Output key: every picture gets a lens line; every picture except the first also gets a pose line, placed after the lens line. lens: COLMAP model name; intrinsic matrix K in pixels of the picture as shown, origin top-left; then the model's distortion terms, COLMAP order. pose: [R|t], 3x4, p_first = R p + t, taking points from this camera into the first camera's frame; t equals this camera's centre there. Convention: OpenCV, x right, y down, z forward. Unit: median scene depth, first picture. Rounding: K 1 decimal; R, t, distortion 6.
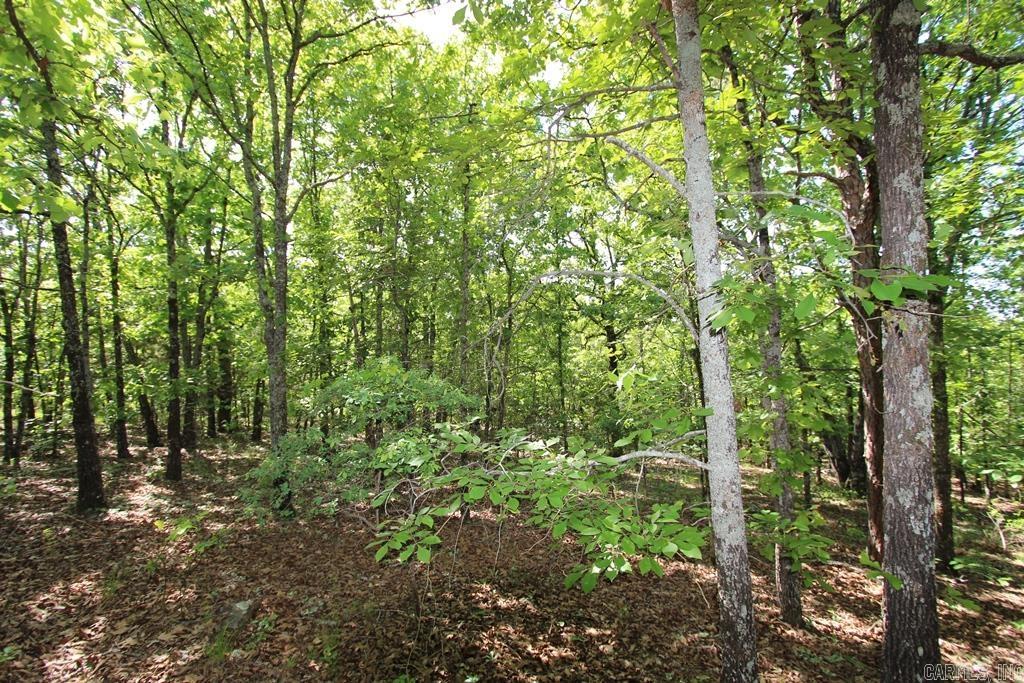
lens RADIAL K [[472.9, 0, 511.4], [0, 472.9, 349.2], [0, 0, 1]] dist [-0.023181, 0.005720]
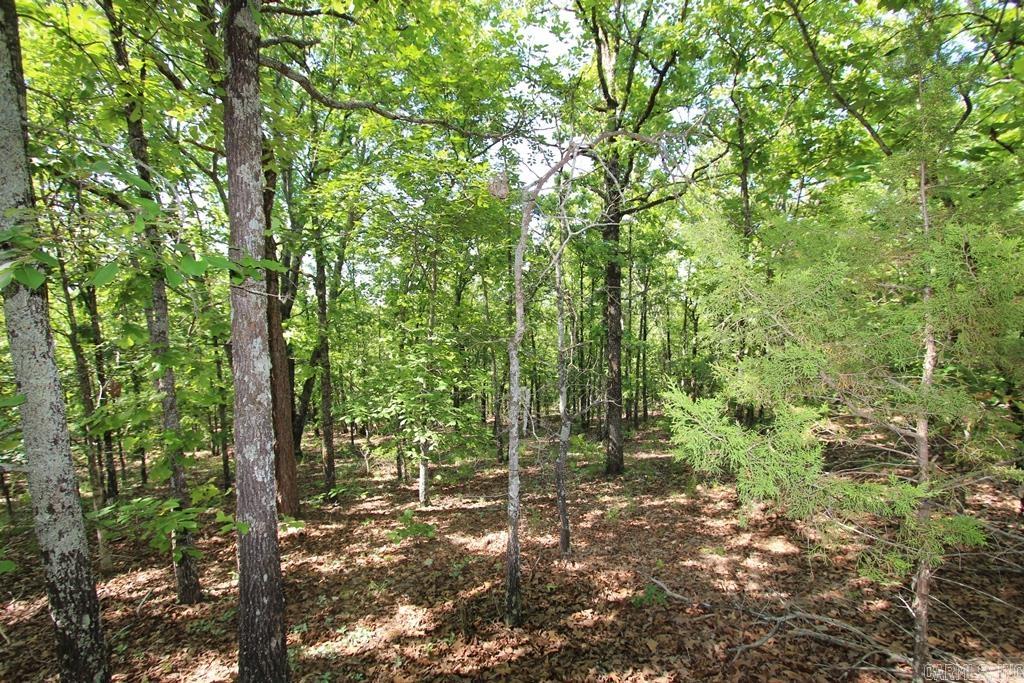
lens RADIAL K [[472.9, 0, 511.4], [0, 472.9, 349.2], [0, 0, 1]] dist [-0.023181, 0.005720]
pose [[0.477839, -0.035319, 0.877737, 0.133705], [-0.004560, 0.999078, 0.042684, 0.010875], [-0.878436, -0.024398, 0.477237, -0.099082]]
